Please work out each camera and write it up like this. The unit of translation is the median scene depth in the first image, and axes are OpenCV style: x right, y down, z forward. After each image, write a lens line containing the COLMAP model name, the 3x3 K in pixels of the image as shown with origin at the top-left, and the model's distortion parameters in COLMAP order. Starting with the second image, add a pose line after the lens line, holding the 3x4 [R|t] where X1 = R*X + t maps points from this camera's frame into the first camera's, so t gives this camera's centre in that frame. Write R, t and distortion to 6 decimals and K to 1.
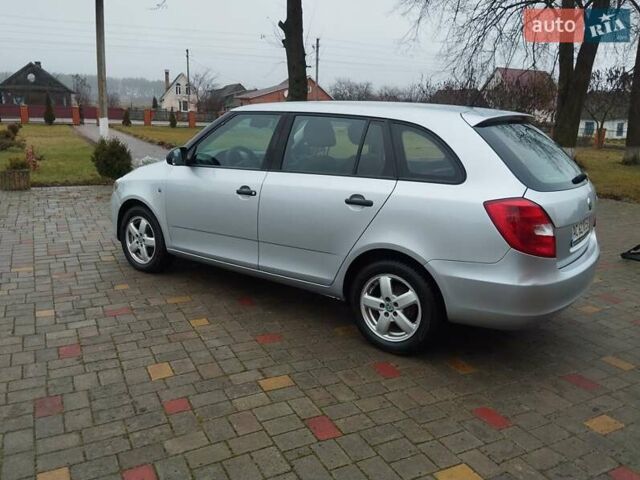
lens RADIAL K [[523.5, 0, 317.4], [0, 523.5, 244.7], [0, 0, 1]] dist [0.080923, -0.171017]
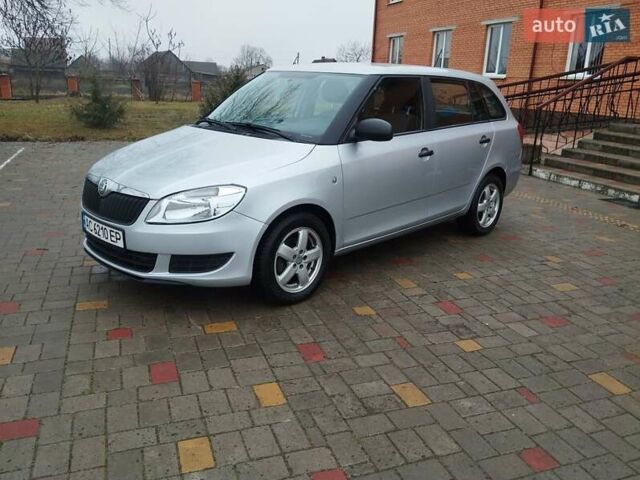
lens RADIAL K [[523.5, 0, 317.4], [0, 523.5, 244.7], [0, 0, 1]] dist [0.080923, -0.171017]
pose [[0.132805, -0.321173, 0.937663, -1.079978], [0.209178, 0.933816, 0.290228, -0.249684], [-0.968817, 0.157595, 0.191198, 0.915753]]
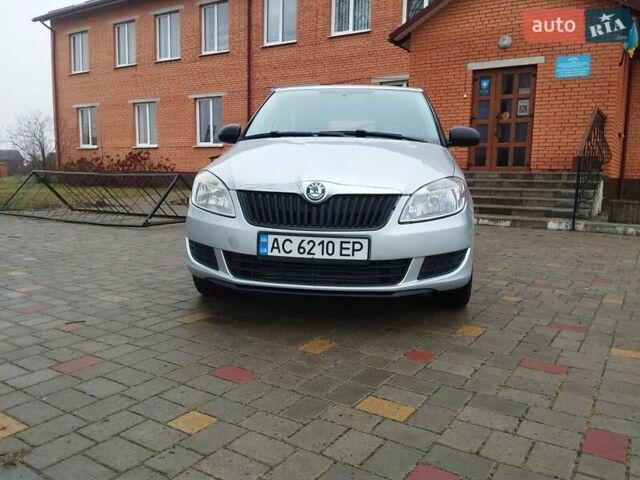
lens RADIAL K [[523.5, 0, 317.4], [0, 523.5, 244.7], [0, 0, 1]] dist [0.080923, -0.171017]
pose [[-0.491490, -0.161221, 0.855830, -0.912675], [0.178710, 0.943131, 0.280297, -0.280874], [-0.852350, 0.290708, -0.434728, 1.601640]]
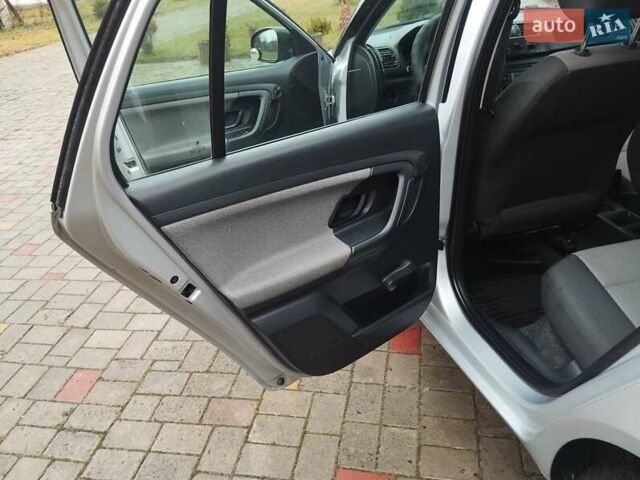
lens RADIAL K [[526.3, 0, 317.8], [0, 526.3, 244.5], [0, 0, 1]] dist [0.074588, -0.150046]
pose [[0.785423, 0.213000, -0.581155, 0.081601], [-0.046418, 0.956549, 0.287852, -0.125231], [0.617216, -0.199109, 0.761183, 0.534371]]
